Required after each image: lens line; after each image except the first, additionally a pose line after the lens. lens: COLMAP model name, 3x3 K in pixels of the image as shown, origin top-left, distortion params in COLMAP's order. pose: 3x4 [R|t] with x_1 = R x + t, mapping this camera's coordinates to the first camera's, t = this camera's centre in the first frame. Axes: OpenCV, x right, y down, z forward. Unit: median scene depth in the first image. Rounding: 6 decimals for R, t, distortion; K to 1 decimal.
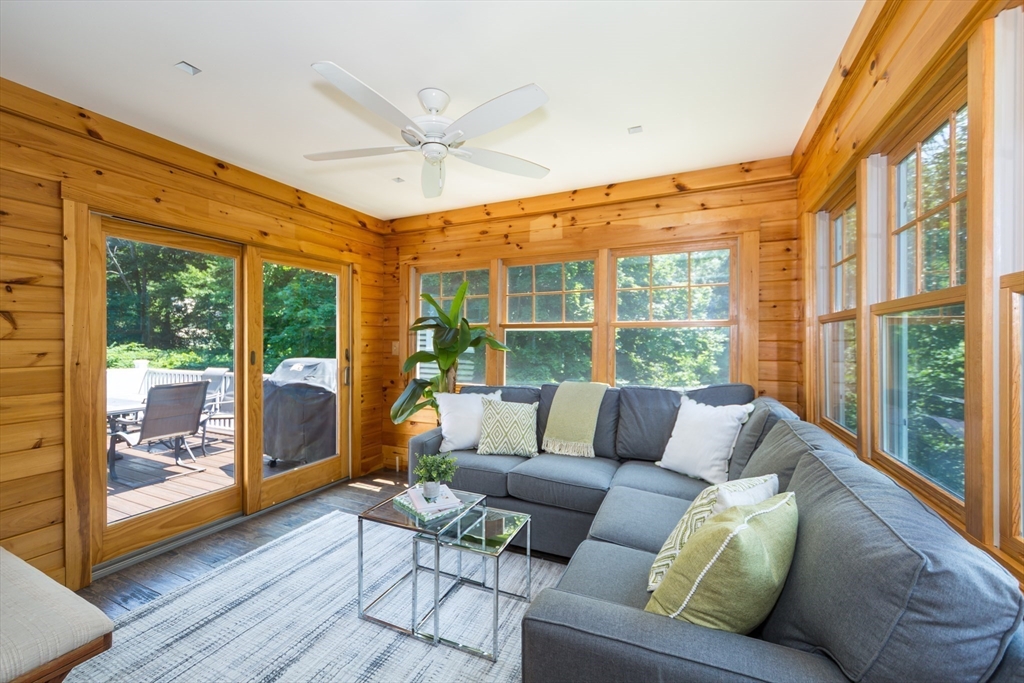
lens RADIAL K [[445.2, 0, 513.7], [0, 445.2, 338.8], [0, 0, 1]] dist [0.005198, 0.000124]
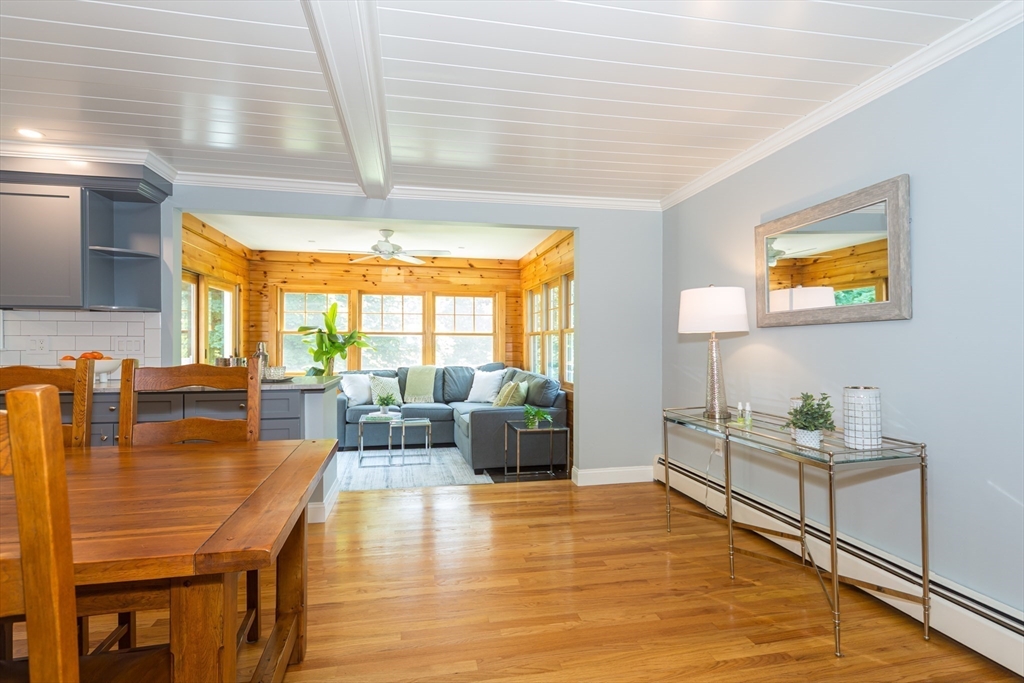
lens RADIAL K [[503.7, 0, 507.9], [0, 503.7, 339.6], [0, 0, 1]] dist [-0.008894, -0.003000]
pose [[0.834874, 0.004427, 0.550423, -0.719014], [-0.004125, 0.999990, -0.001786, -0.005581], [-0.550426, -0.000779, 0.834884, -0.960916]]
